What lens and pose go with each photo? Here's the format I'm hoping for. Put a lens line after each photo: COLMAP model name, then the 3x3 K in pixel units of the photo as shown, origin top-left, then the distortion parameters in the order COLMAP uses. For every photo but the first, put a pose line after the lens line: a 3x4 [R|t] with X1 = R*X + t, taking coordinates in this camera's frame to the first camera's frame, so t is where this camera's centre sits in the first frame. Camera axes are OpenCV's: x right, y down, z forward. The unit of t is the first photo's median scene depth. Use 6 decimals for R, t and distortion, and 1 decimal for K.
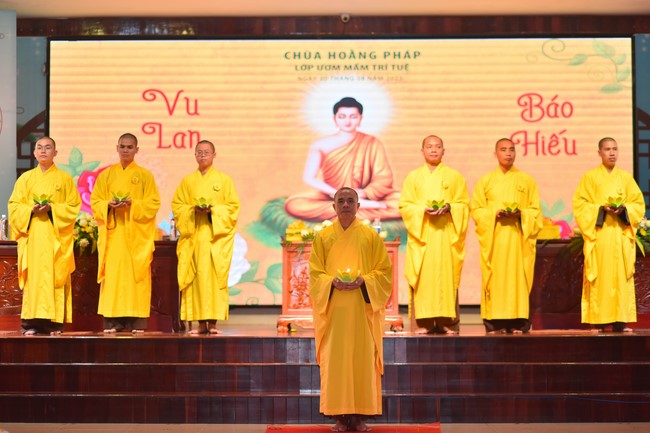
lens RADIAL K [[1054.7, 0, 325.0], [0, 1054.7, 216.5], [0, 0, 1]] dist [0.004925, -0.008762]
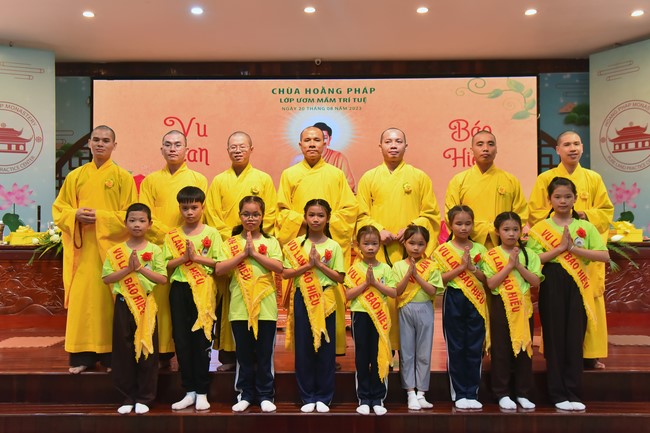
lens RADIAL K [[675.9, 0, 325.0], [0, 675.9, 216.5], [0, 0, 1]] dist [-0.011618, -0.006324]
pose [[0.999855, -0.001549, 0.016943, 0.013849], [0.001385, 0.999952, 0.009676, -0.004464], [-0.016957, -0.009651, 0.999810, 0.161025]]
